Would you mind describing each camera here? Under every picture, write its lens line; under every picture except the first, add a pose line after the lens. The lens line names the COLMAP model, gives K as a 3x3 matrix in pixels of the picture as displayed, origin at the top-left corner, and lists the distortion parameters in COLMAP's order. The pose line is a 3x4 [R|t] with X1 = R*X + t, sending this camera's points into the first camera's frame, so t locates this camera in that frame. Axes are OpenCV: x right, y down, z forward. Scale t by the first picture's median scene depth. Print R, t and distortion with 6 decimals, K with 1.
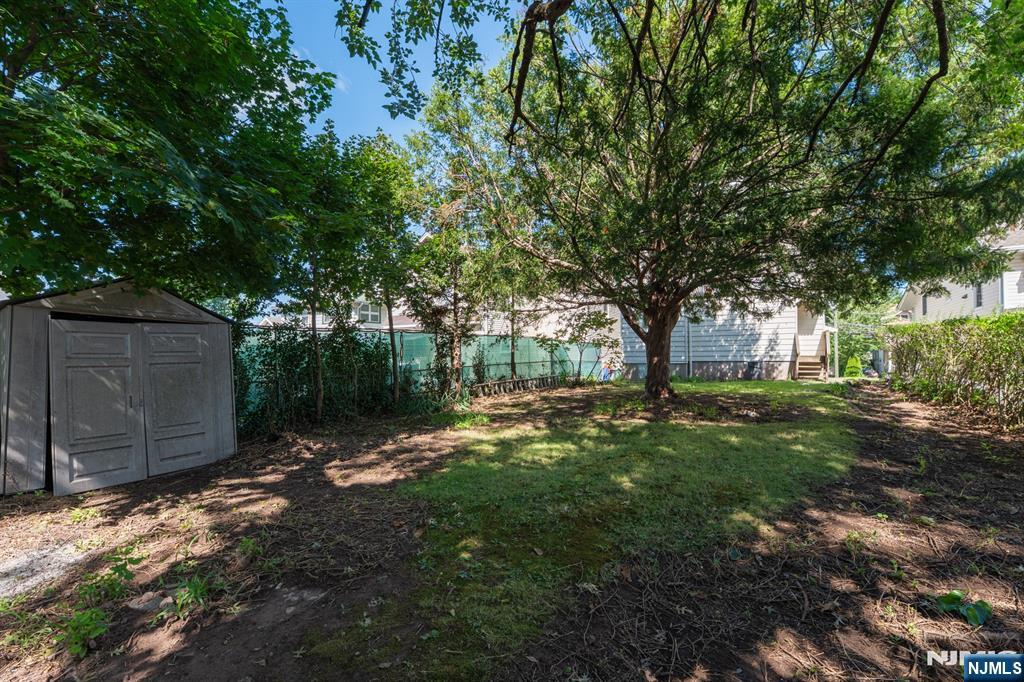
lens RADIAL K [[466.4, 0, 512.2], [0, 466.4, 343.0], [0, 0, 1]] dist [-0.002033, 0.000613]
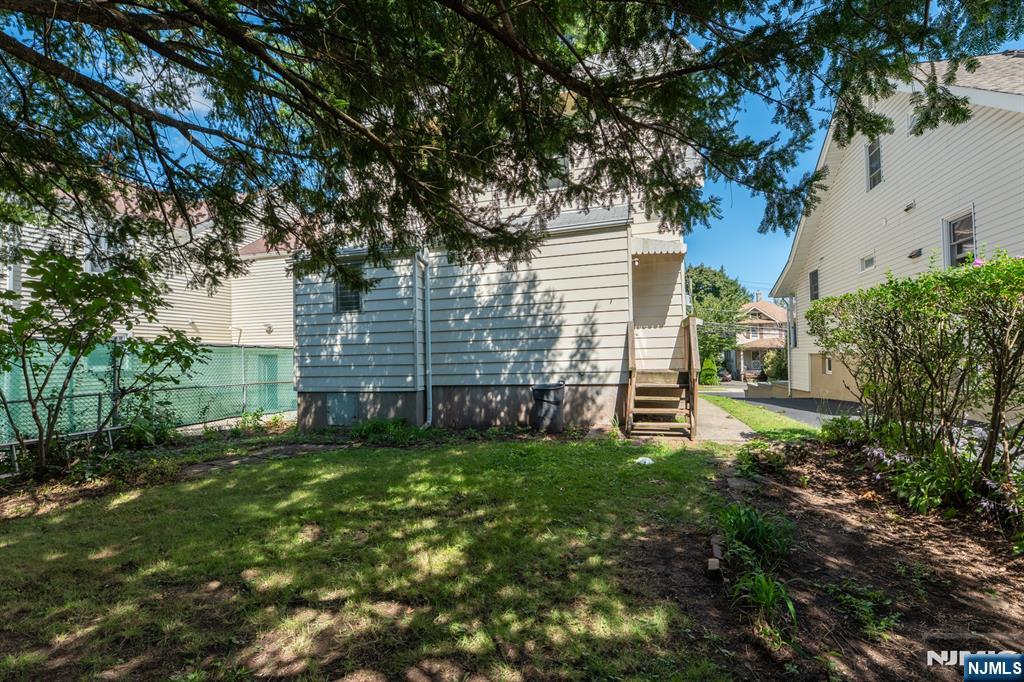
lens RADIAL K [[466.4, 0, 510.9], [0, 466.4, 343.7], [0, 0, 1]] dist [-0.002033, 0.000613]
pose [[0.970628, -0.010318, 0.240364, 0.381275], [0.011301, 0.999932, -0.002710, -0.000136], [-0.240319, 0.005347, 0.970679, 0.579153]]
